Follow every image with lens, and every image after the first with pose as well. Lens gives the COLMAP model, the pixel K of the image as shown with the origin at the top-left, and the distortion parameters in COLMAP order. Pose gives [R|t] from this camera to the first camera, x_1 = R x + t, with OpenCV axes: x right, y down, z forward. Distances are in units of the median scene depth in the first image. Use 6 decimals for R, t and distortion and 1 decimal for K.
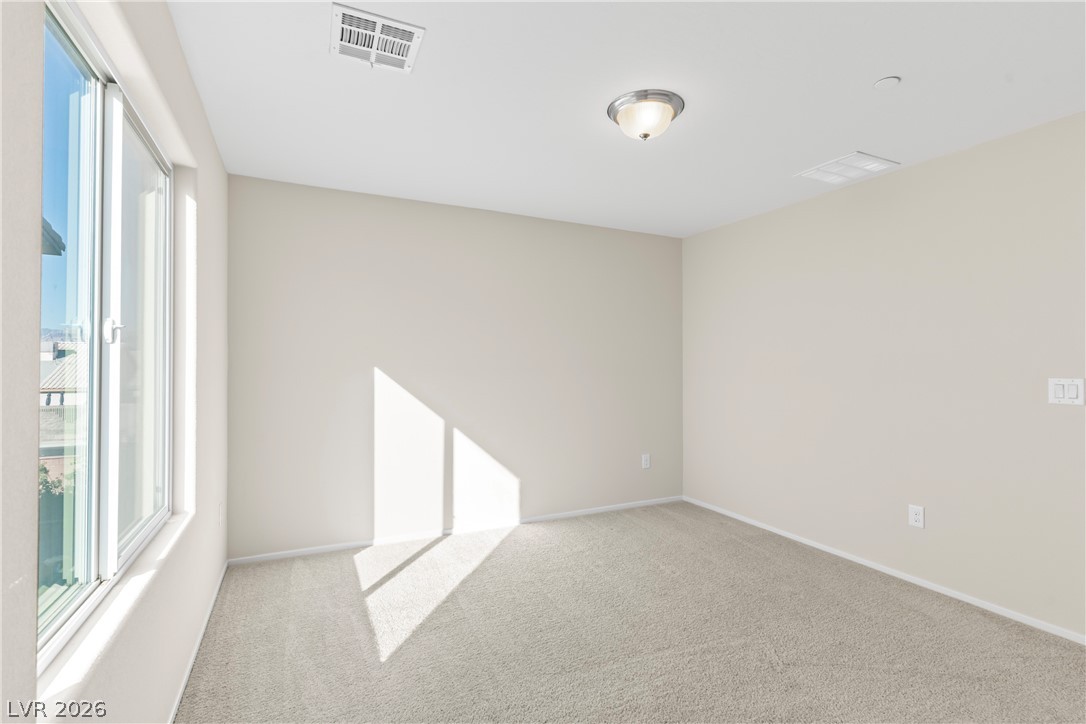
lens RADIAL K [[505.4, 0, 550.7], [0, 505.4, 359.3], [0, 0, 1]] dist [-0.002202, 0.000387]
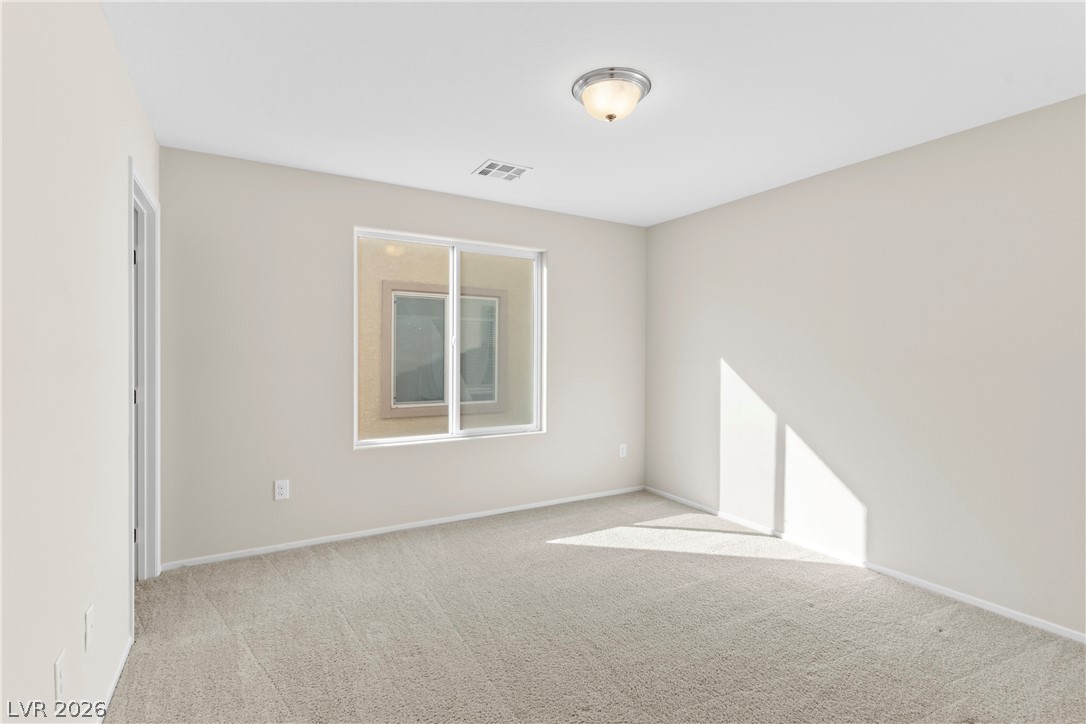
lens RADIAL K [[505.4, 0, 550.7], [0, 505.4, 359.3], [0, 0, 1]] dist [-0.002202, 0.000387]
pose [[0.092022, 0.007987, -0.995725, 0.731245], [0.000586, 0.999967, 0.008075, 0.008364], [0.995757, -0.001327, 0.092014, 0.515992]]
